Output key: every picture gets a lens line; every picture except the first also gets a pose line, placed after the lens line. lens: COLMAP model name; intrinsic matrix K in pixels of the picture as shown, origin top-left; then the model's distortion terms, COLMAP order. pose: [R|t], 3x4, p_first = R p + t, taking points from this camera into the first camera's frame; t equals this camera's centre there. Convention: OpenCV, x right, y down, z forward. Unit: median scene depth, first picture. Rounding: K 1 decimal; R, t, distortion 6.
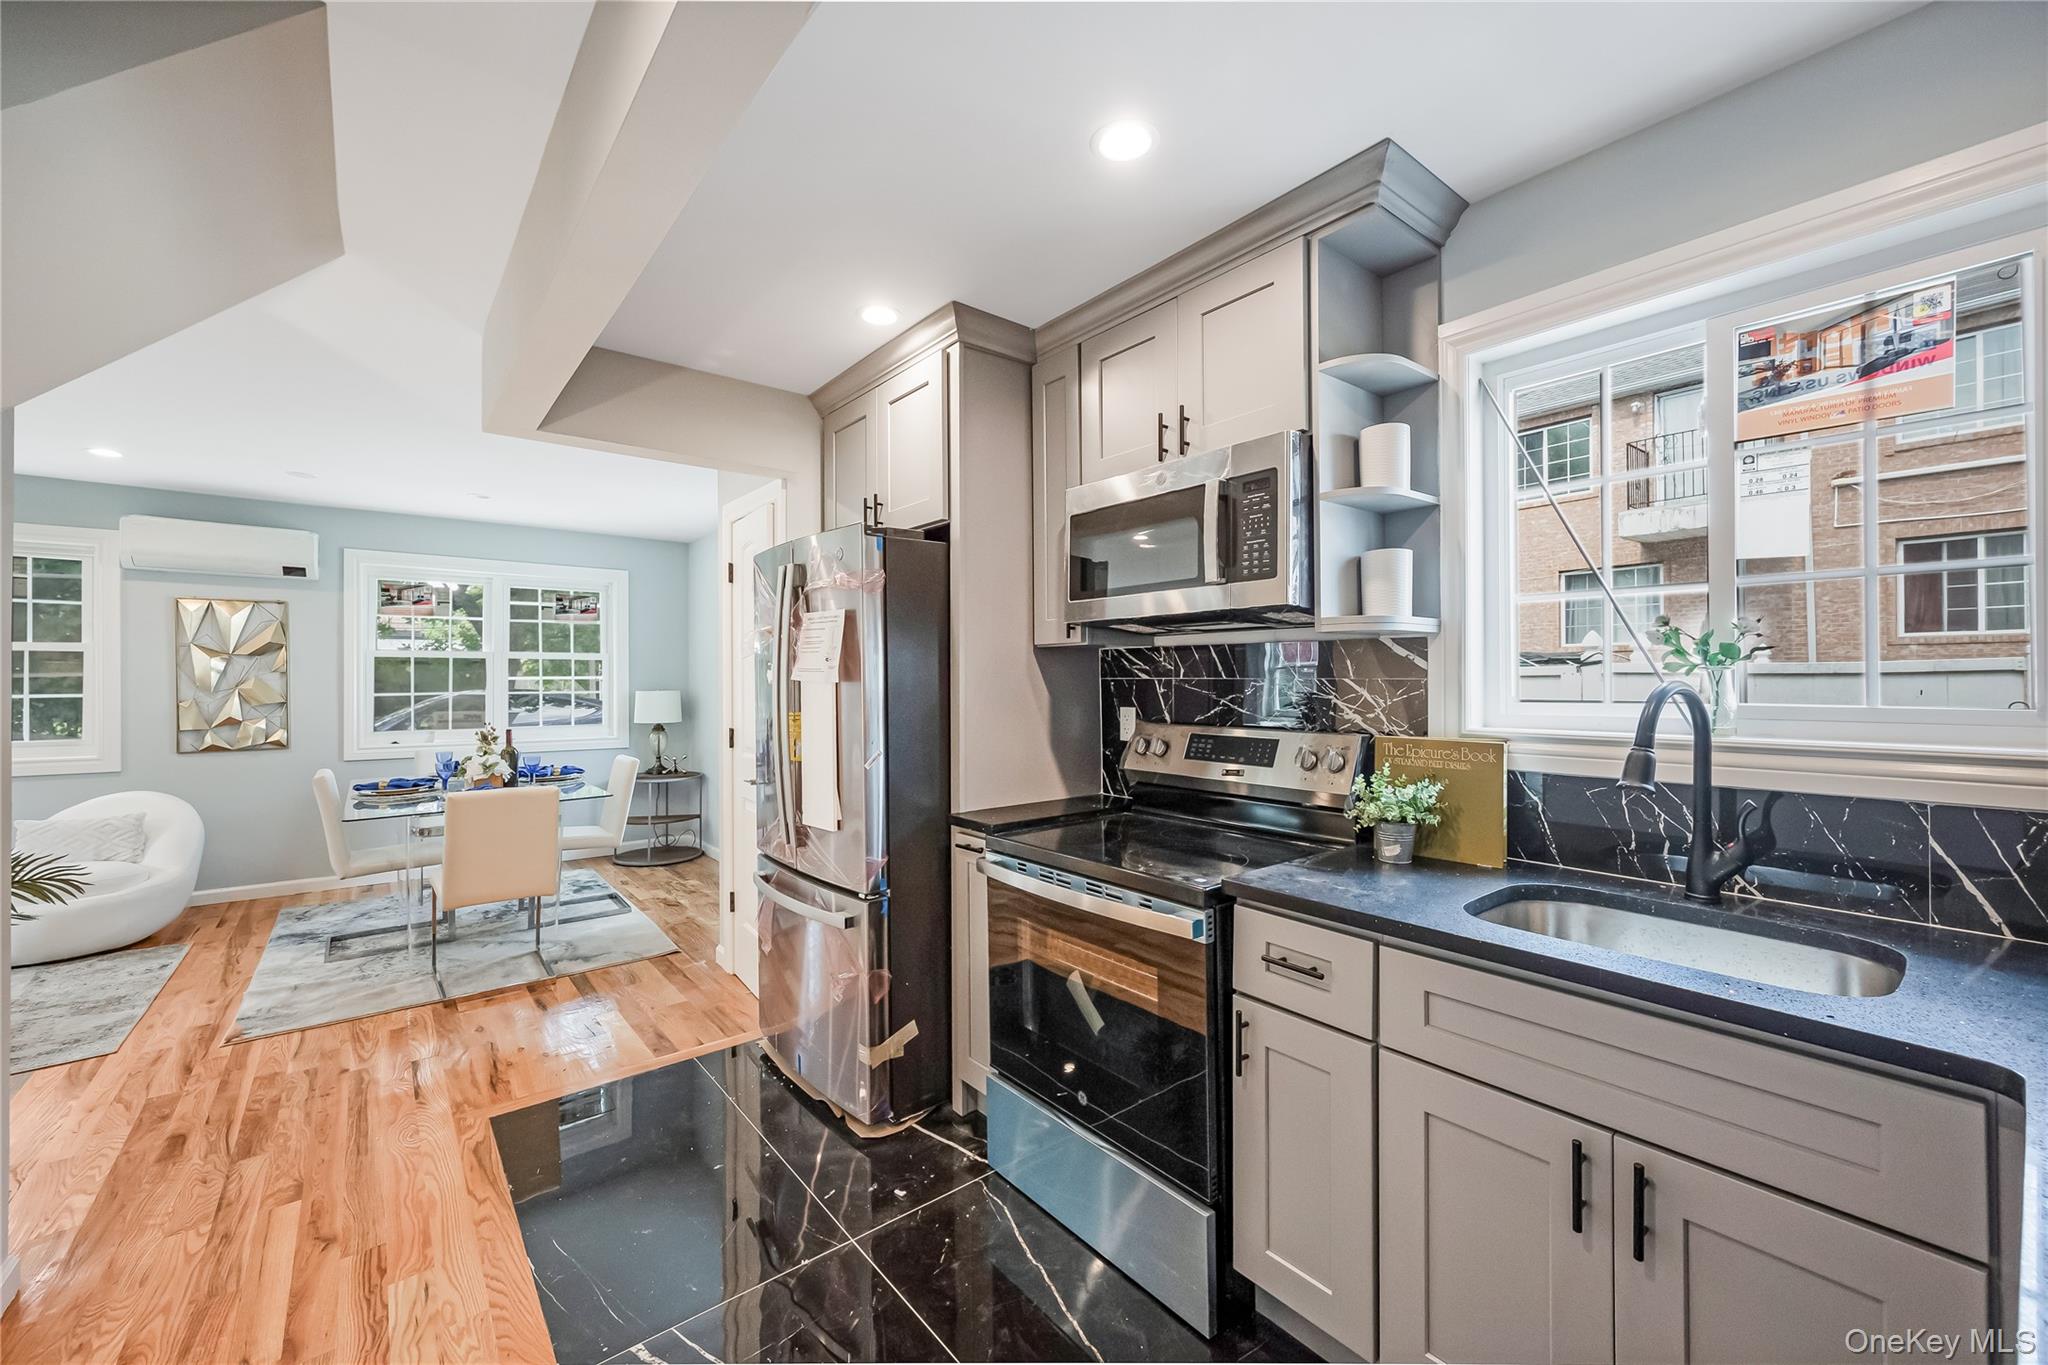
lens RADIAL K [[827.6, 0, 1026.3], [0, 827.6, 679.0], [0, 0, 1]] dist [0.011885, 0.001644]
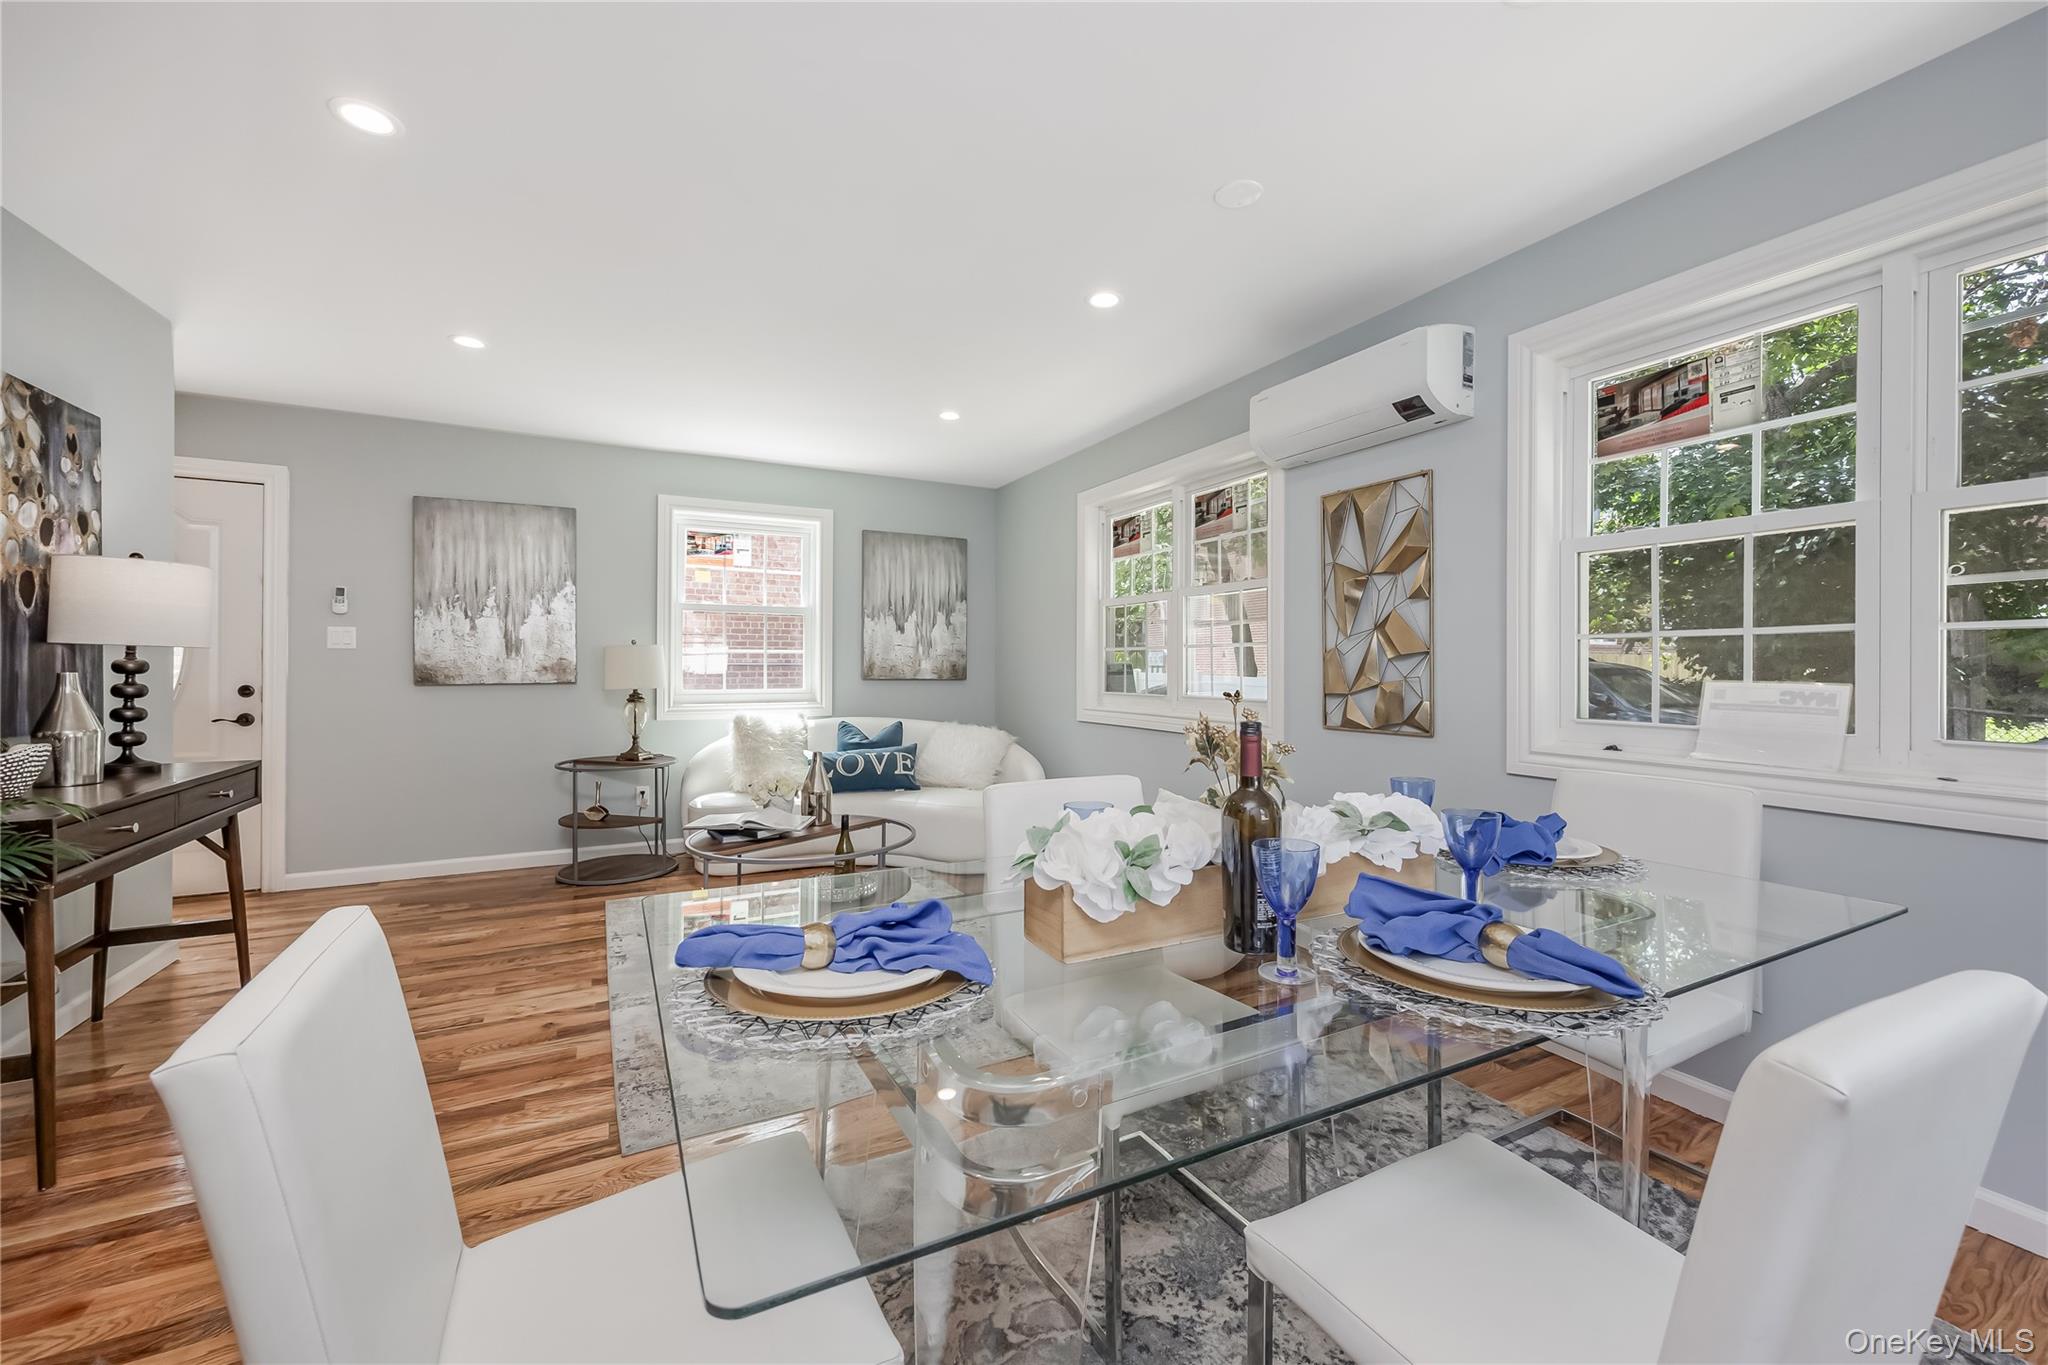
lens RADIAL K [[827.6, 0, 1019.9], [0, 827.6, 667.5], [0, 0, 1]] dist [0.011885, 0.001644]
pose [[-0.193064, 0.009198, -0.981143, -0.299090], [0.008452, 0.999935, 0.007711, 0.032776], [0.981150, -0.006803, -0.193129, 0.876019]]
